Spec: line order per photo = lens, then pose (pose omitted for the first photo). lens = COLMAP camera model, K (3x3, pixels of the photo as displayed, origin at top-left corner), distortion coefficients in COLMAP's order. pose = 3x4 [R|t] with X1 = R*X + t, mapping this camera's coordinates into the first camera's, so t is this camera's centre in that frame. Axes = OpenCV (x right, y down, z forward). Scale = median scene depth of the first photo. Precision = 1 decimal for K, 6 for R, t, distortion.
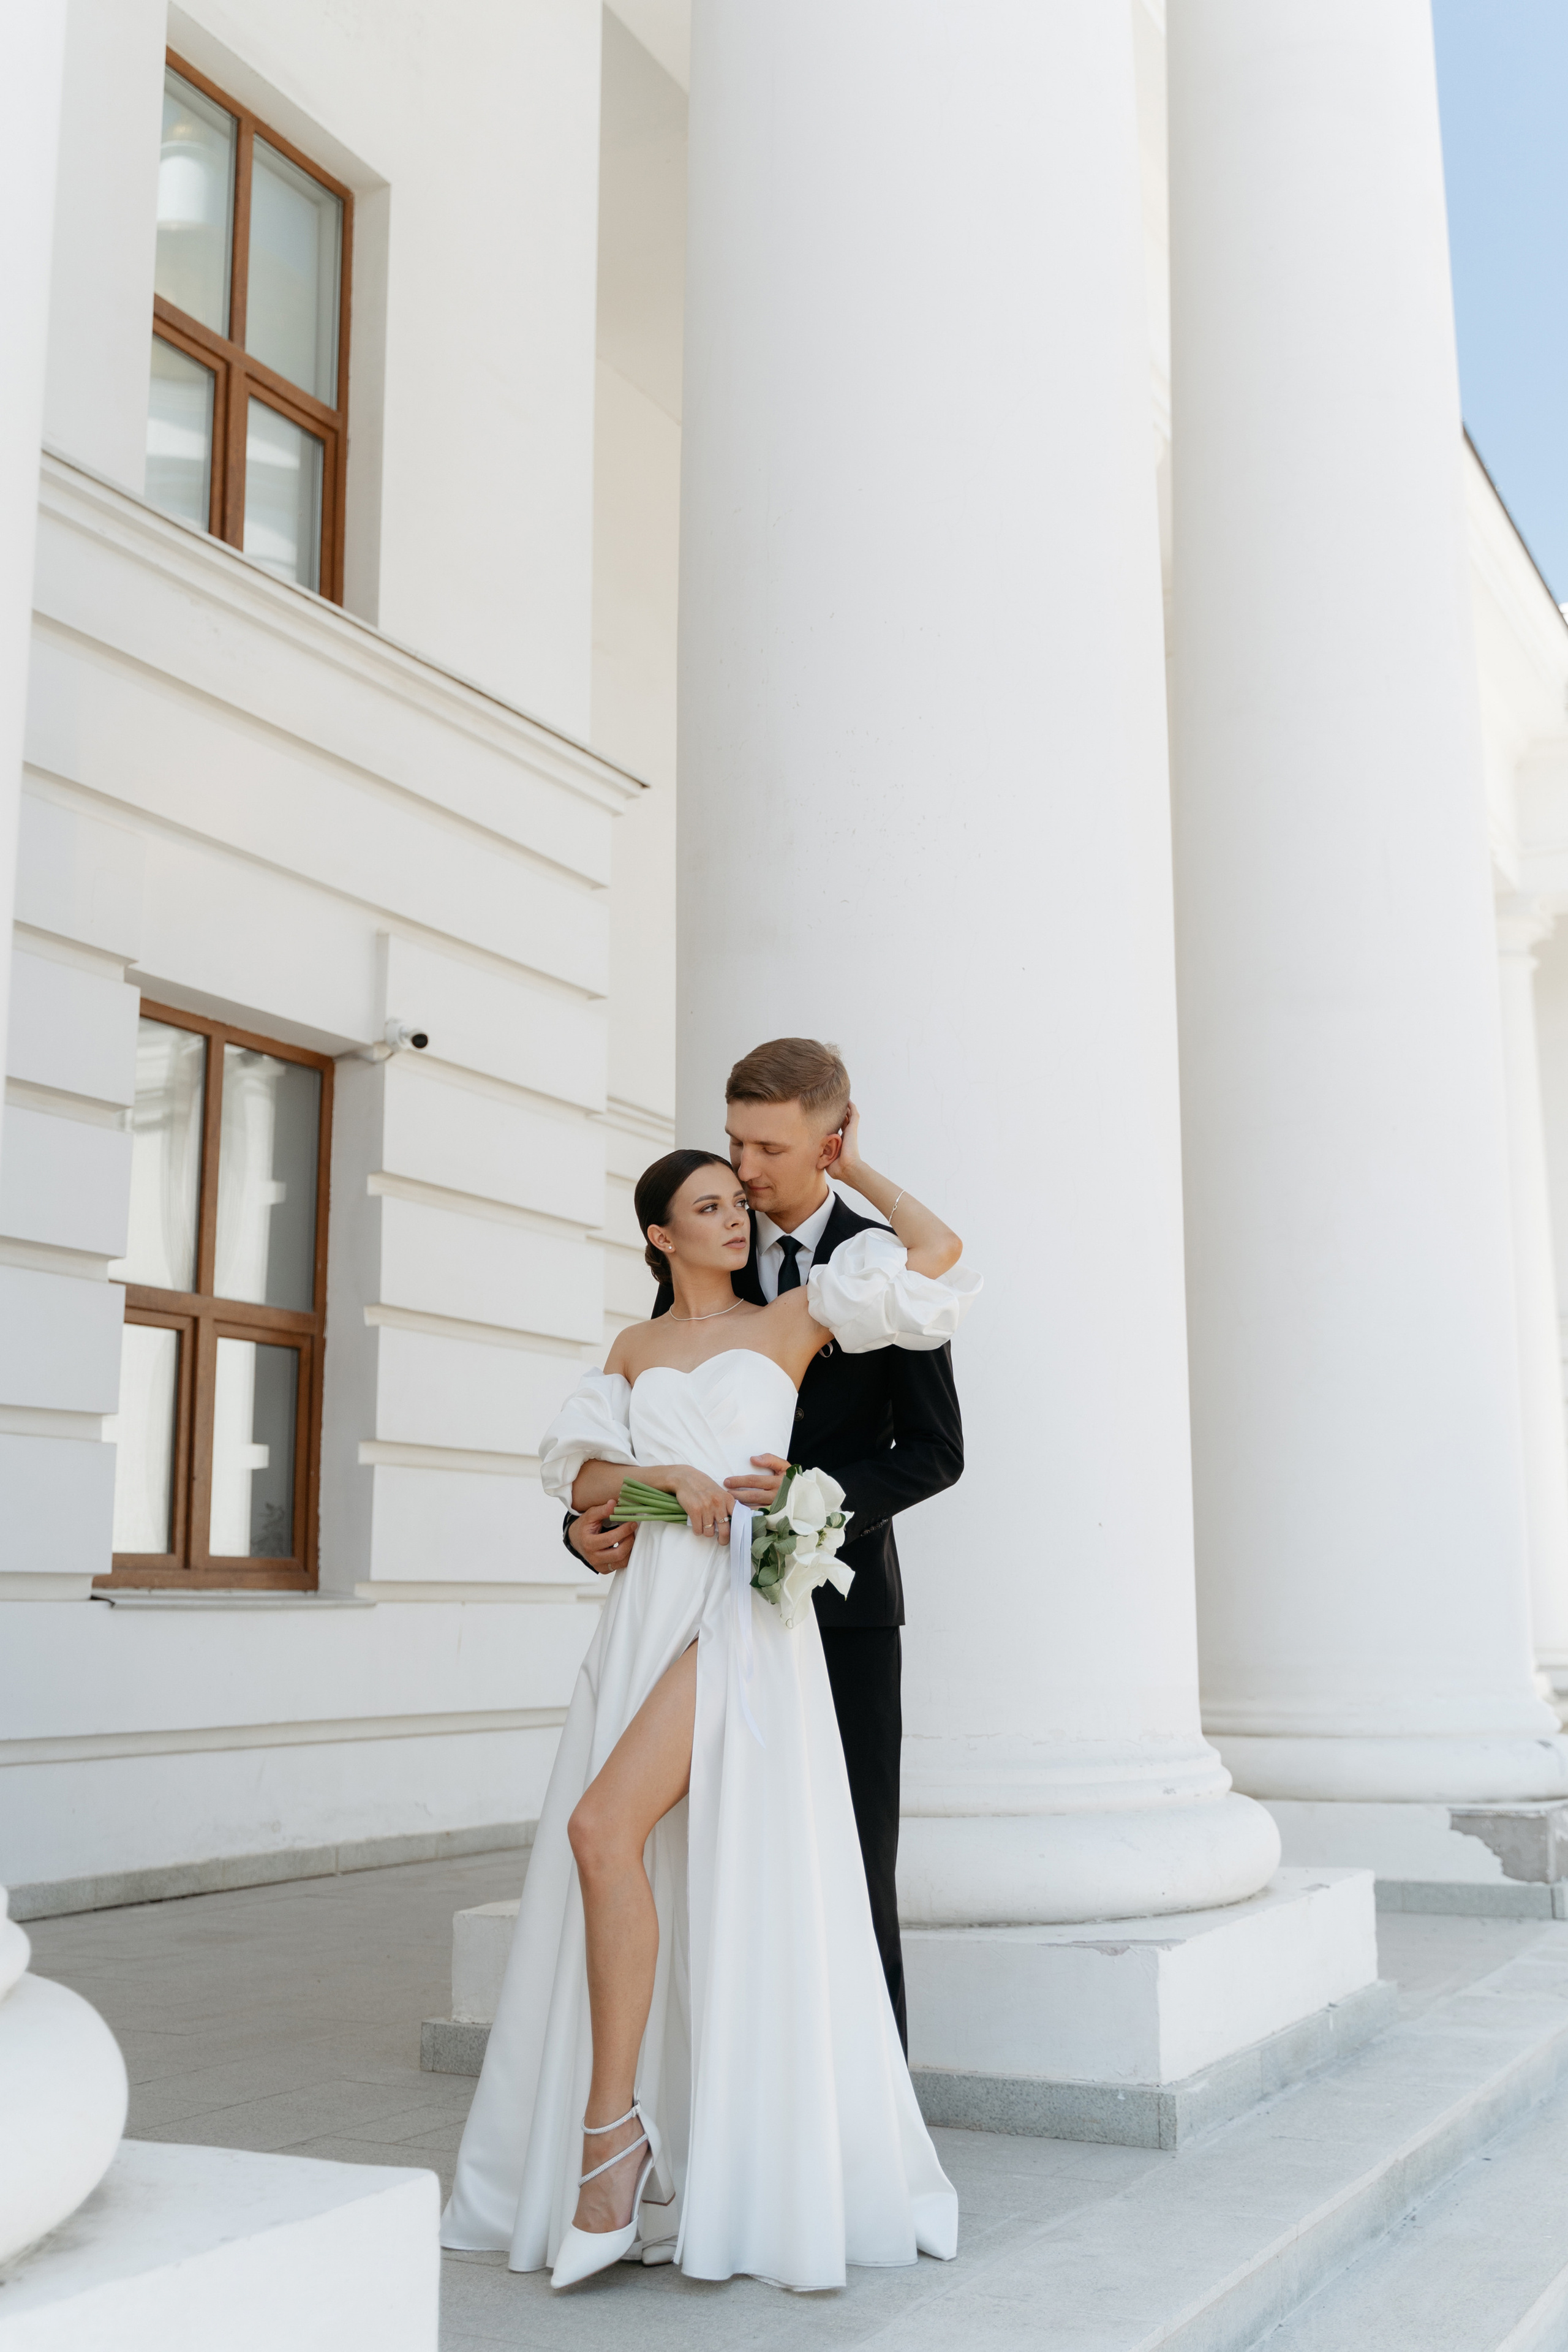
lens RADIAL K [[2460.4, 0, 784.0], [0, 2460.4, 1176.0], [0, 0, 1]] dist [-0.004926, -0.359144]
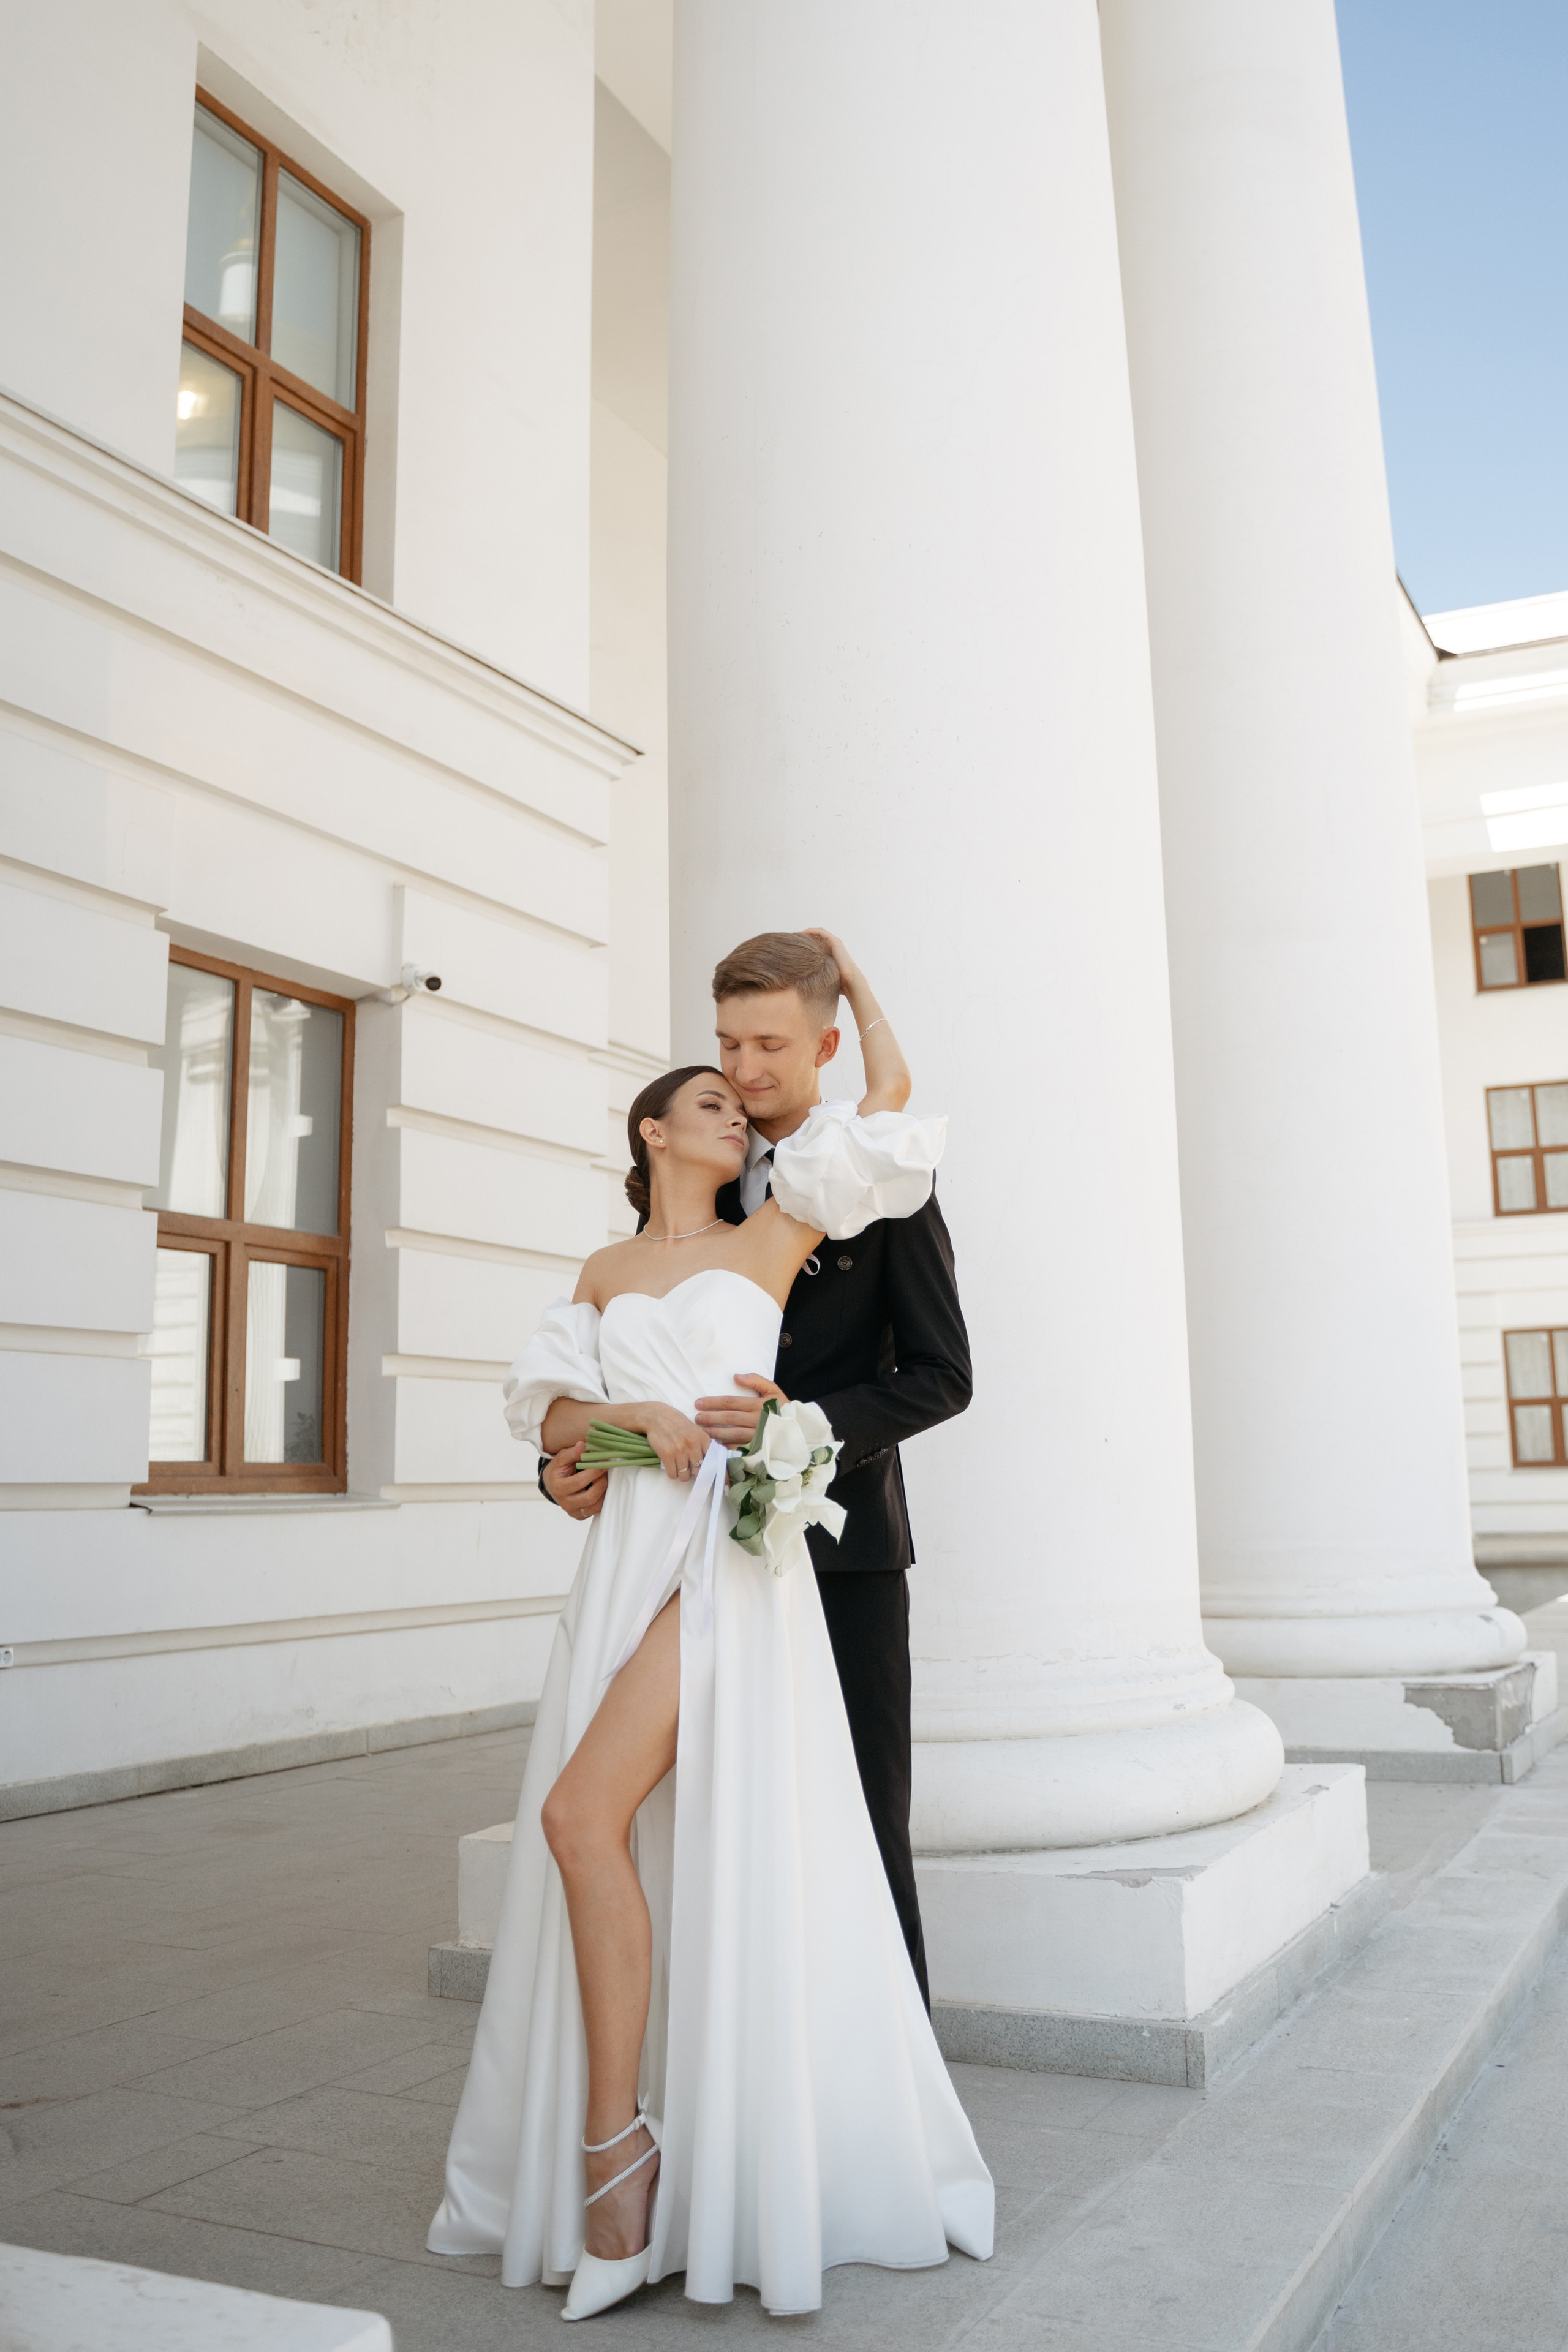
lens RADIAL K [[2045.3, 0, 792.8], [0, 2045.3, 1104.8], [0, 0, 1]] dist [-0.119872, 0.006327]
pose [[0.999816, -0.013591, 0.013564, -0.003079], [0.013707, 0.999870, -0.008465, 0.008047], [-0.013447, 0.008649, 0.999872, 0.104015]]
